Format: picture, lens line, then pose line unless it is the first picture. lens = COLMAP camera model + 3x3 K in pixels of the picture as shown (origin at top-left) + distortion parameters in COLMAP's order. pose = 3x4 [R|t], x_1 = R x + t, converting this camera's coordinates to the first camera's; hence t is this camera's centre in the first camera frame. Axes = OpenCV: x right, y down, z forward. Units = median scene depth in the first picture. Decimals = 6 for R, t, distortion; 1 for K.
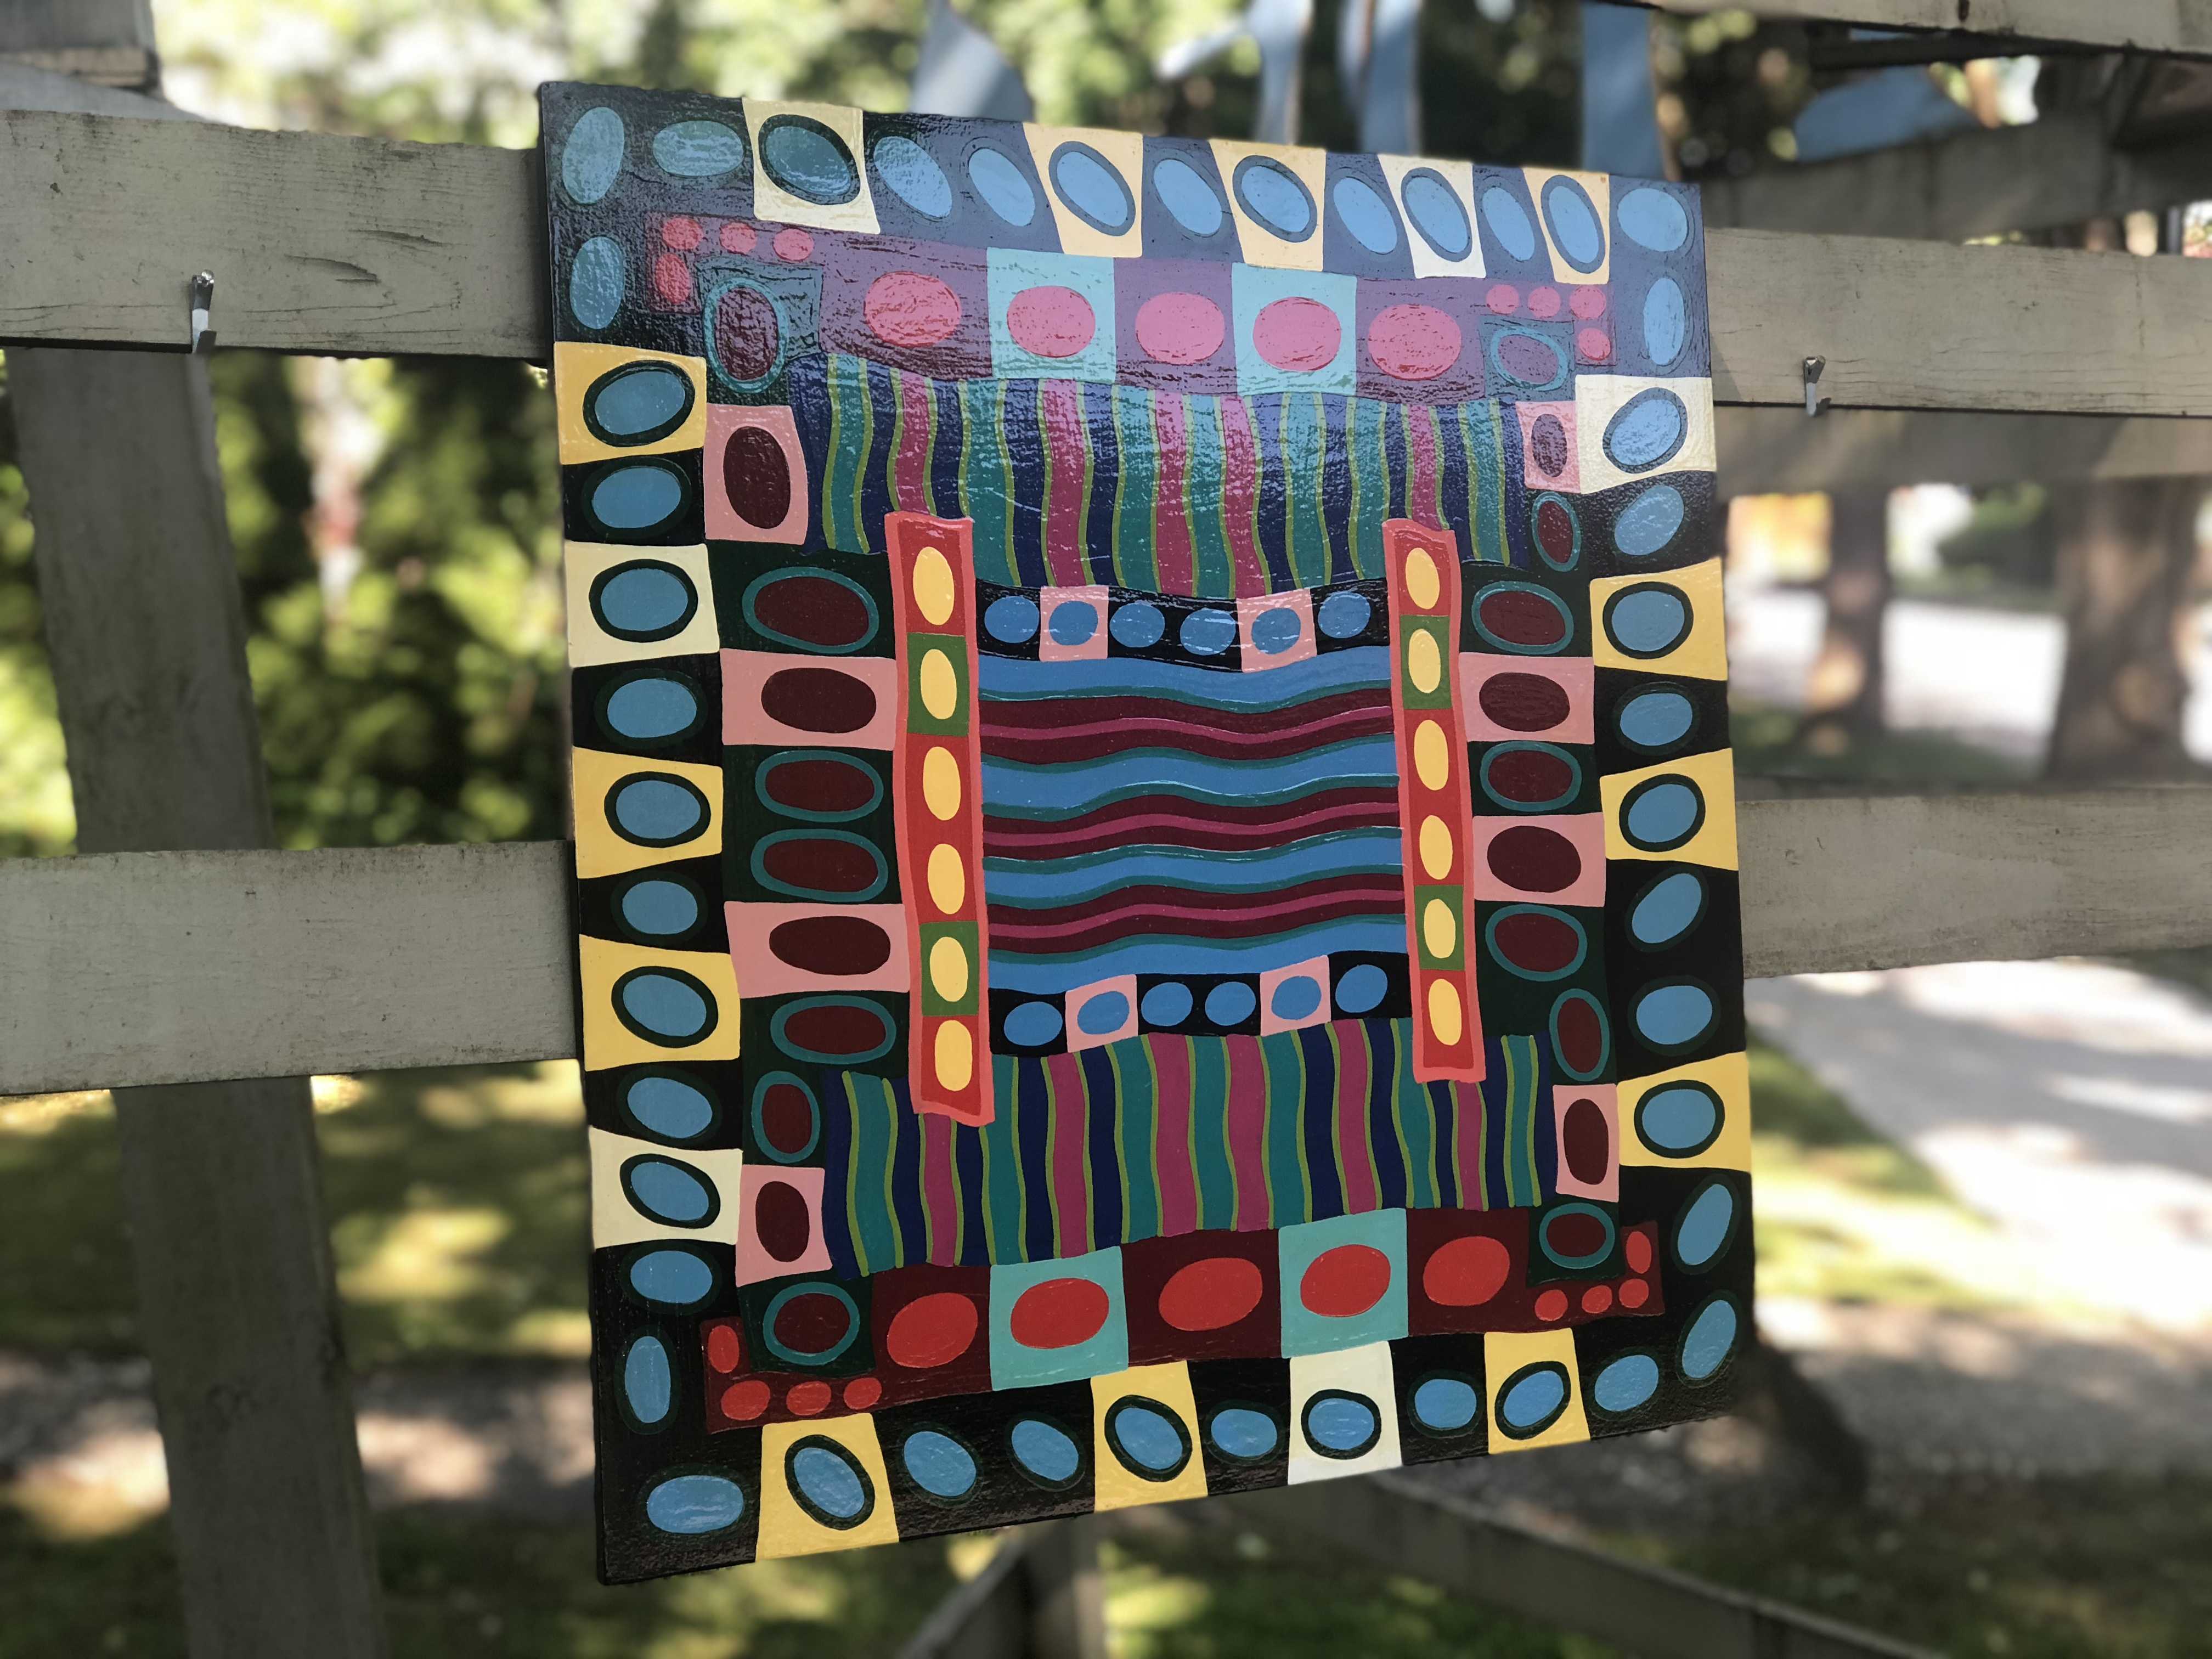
lens RADIAL K [[3695.9, 0, 1096.3], [0, 3695.9, 814.5], [0, 0, 1]] dist [0.084546, -0.077313]
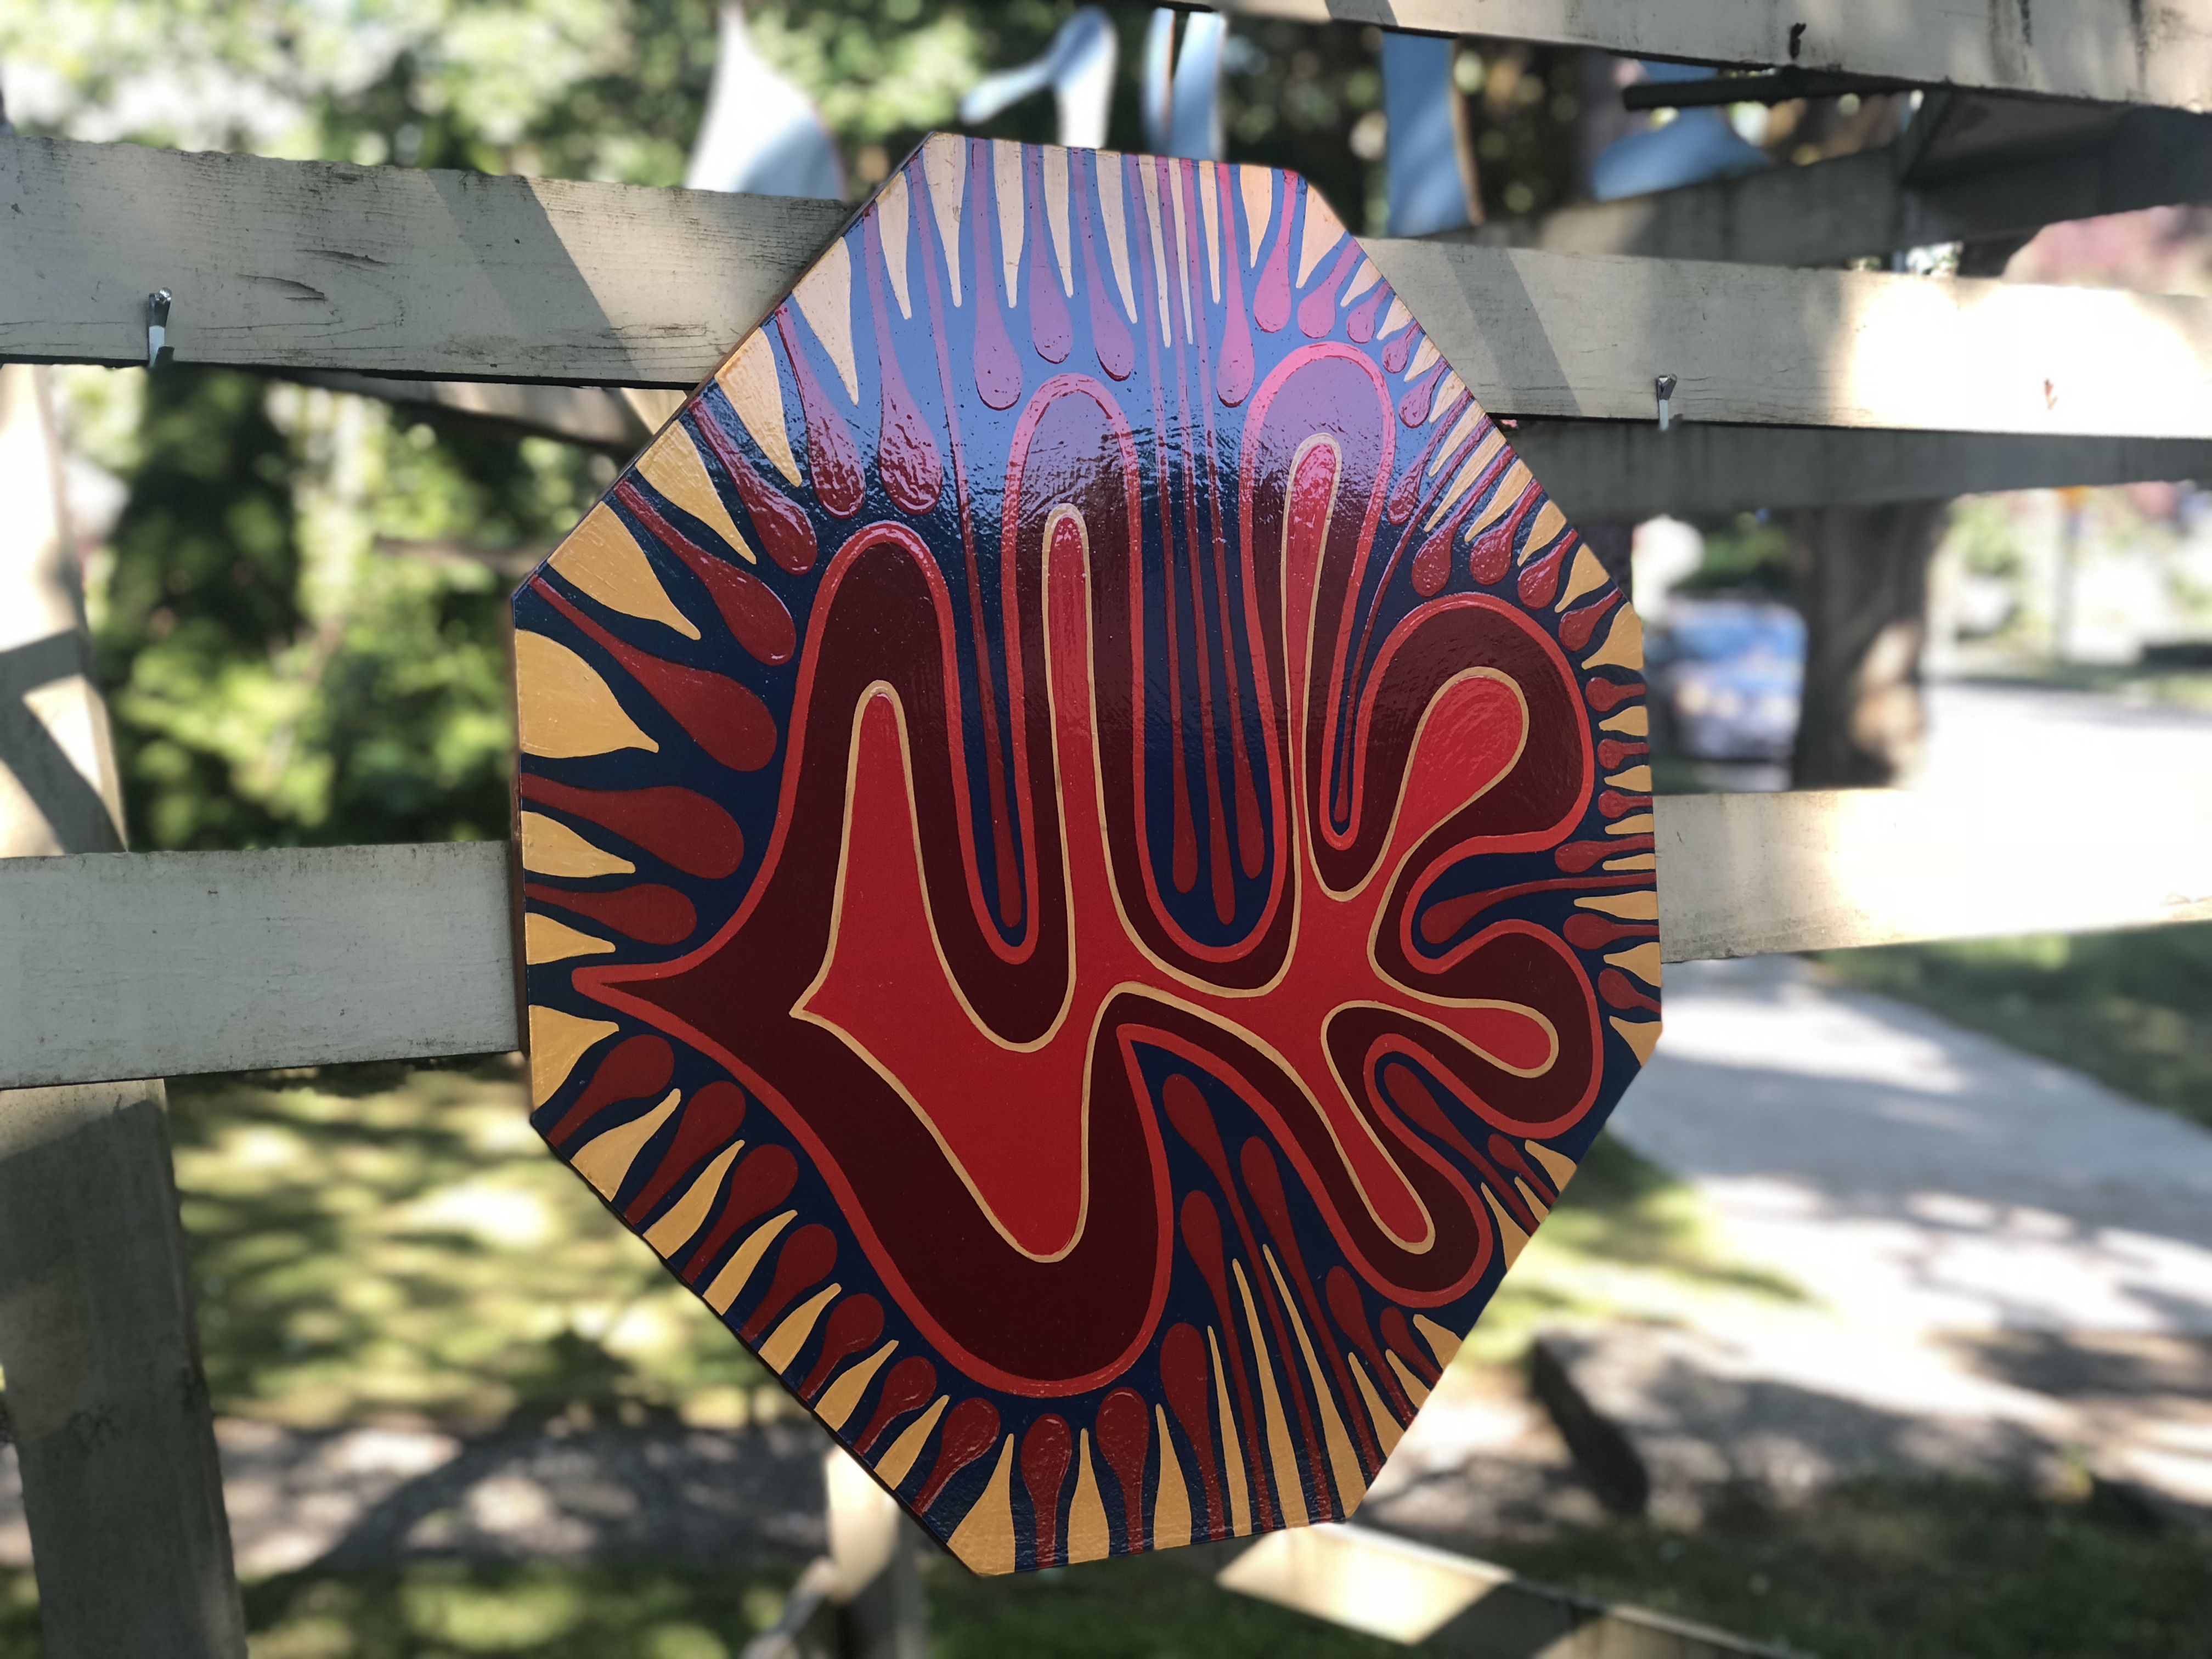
lens RADIAL K [[3704.9, 0, 1093.3], [0, 3704.9, 827.5], [0, 0, 1]] dist [0.073720, -0.004657]
pose [[0.997392, -0.012622, 0.071067, -0.054875], [0.013374, 0.999859, -0.010122, 0.016150], [-0.070929, 0.011047, 0.997420, -0.044543]]
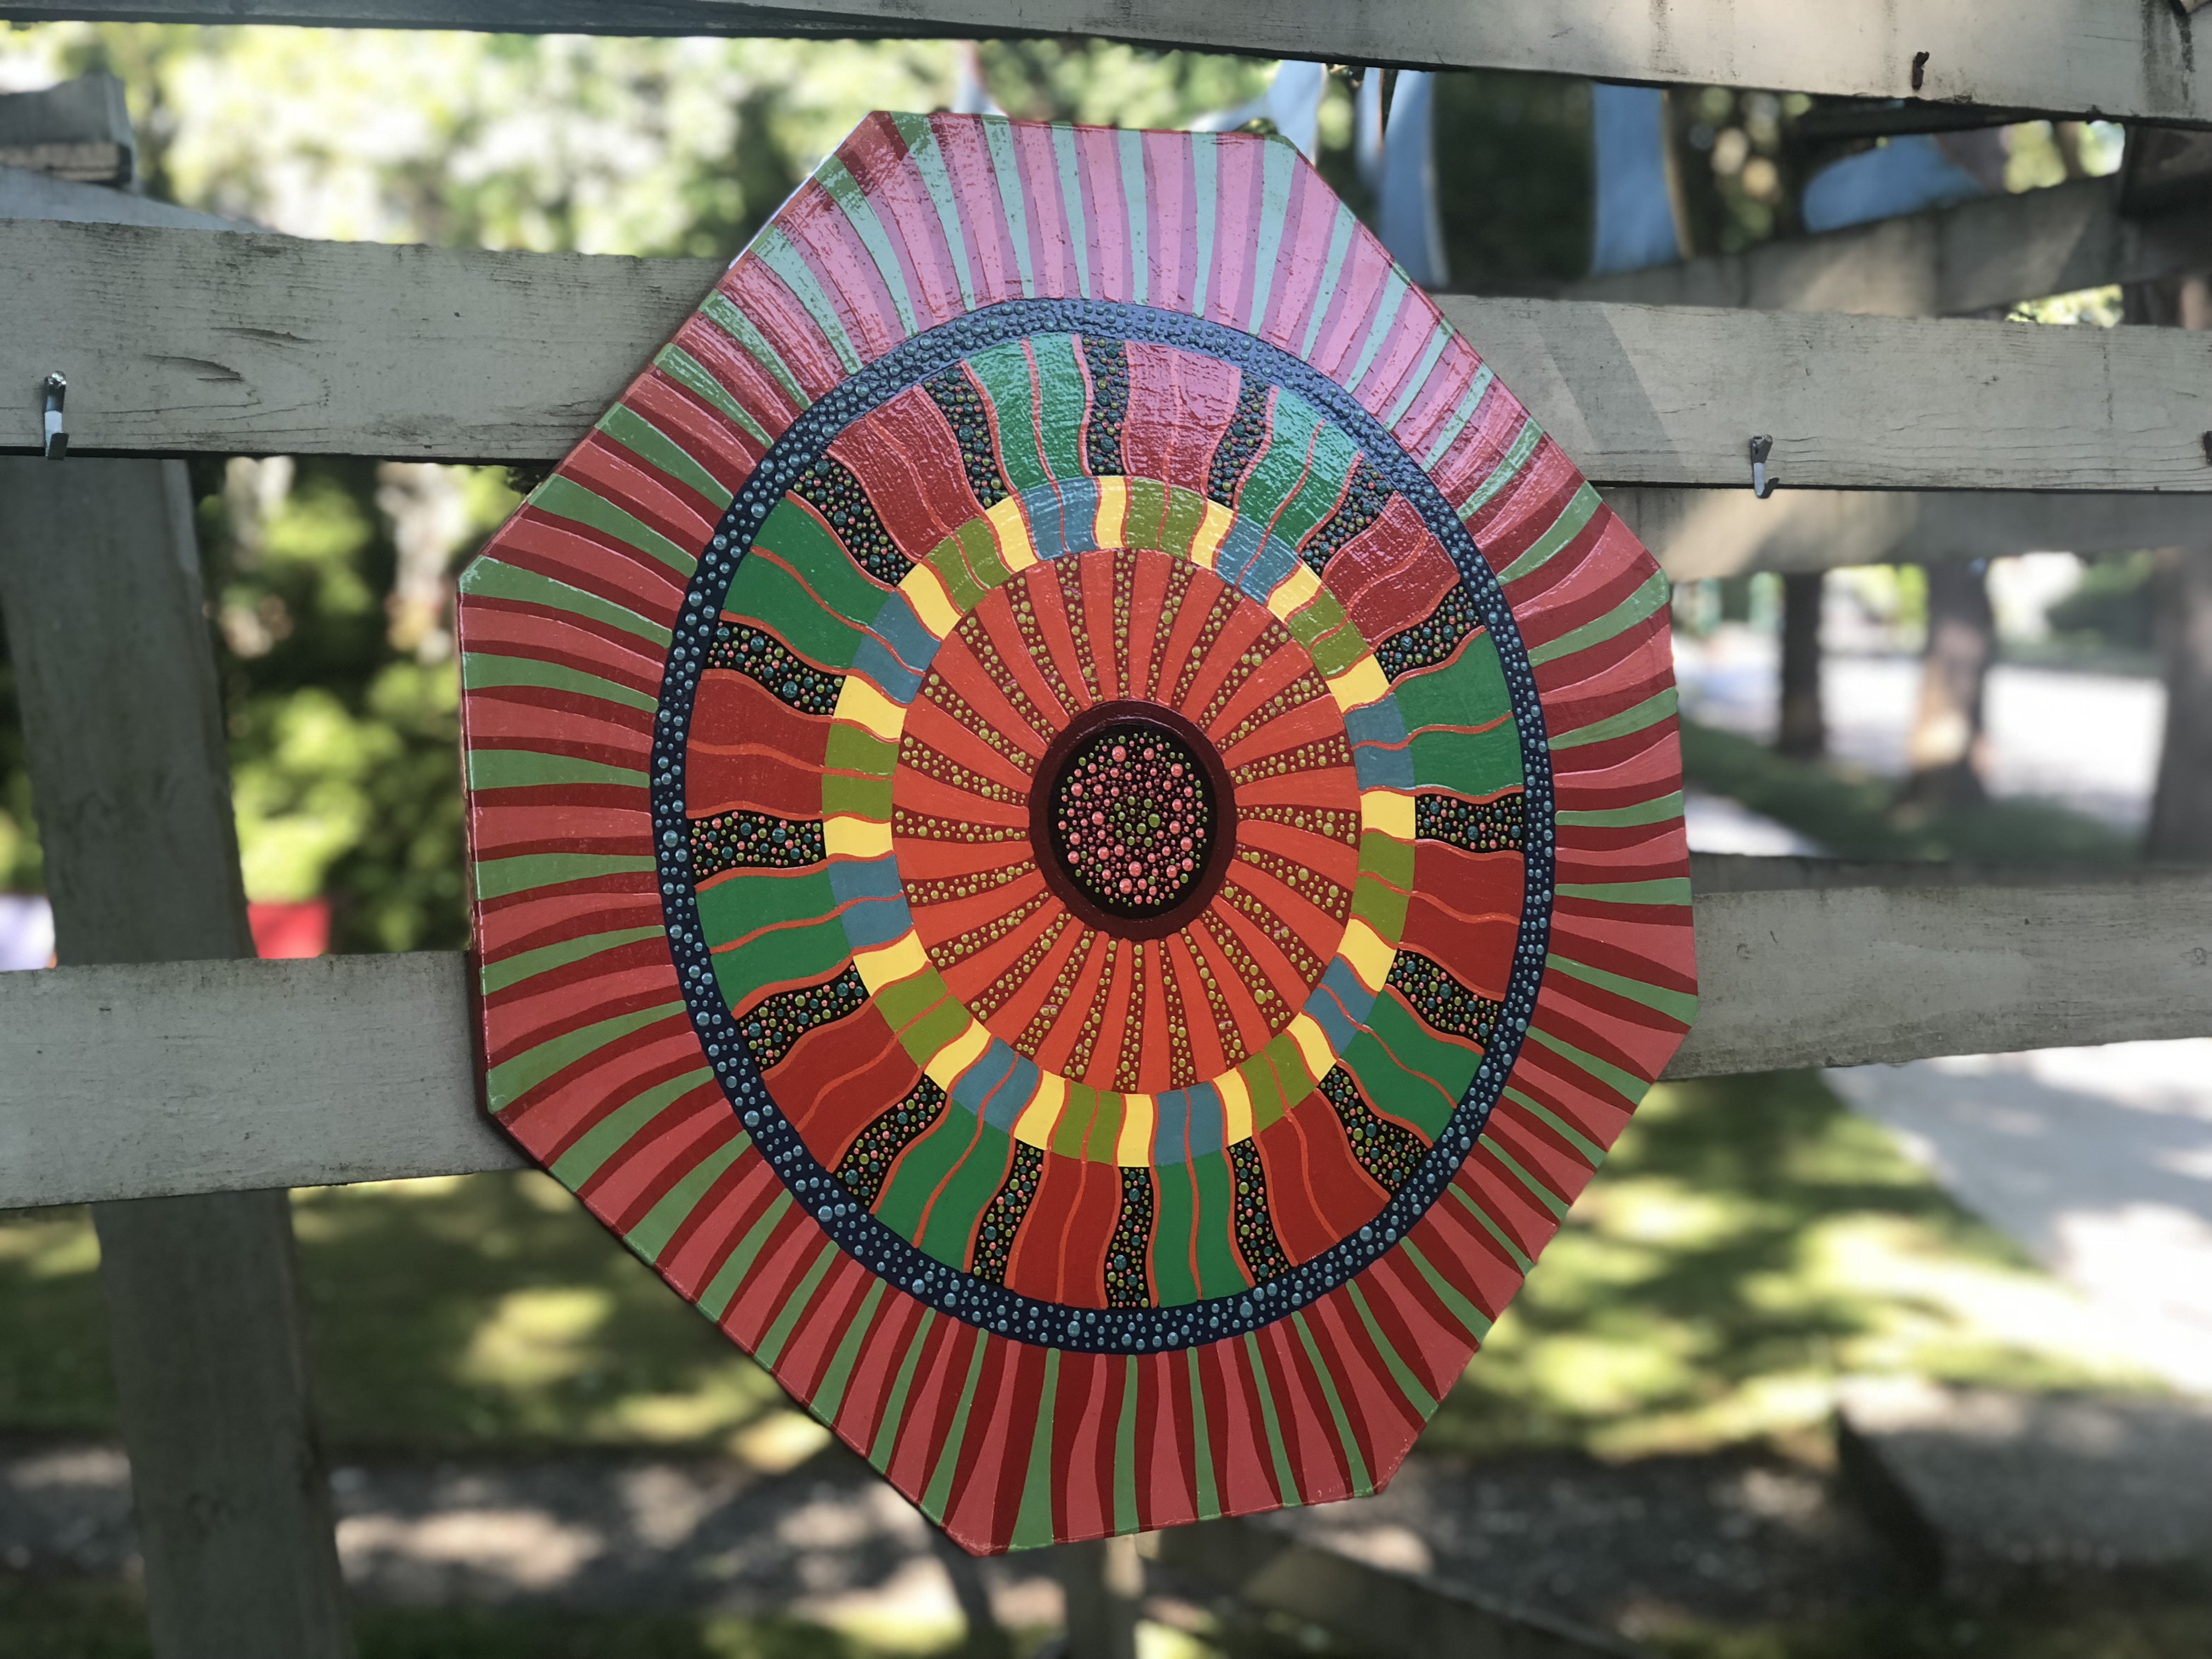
lens RADIAL K [[3695.9, 0, 1096.3], [0, 3695.9, 814.5], [0, 0, 1]] dist [0.084546, -0.077313]
pose [[0.999501, -0.009200, -0.030206, 0.058568], [0.008596, 0.999761, -0.020079, -0.007667], [0.030383, 0.019810, 0.999342, 0.032264]]
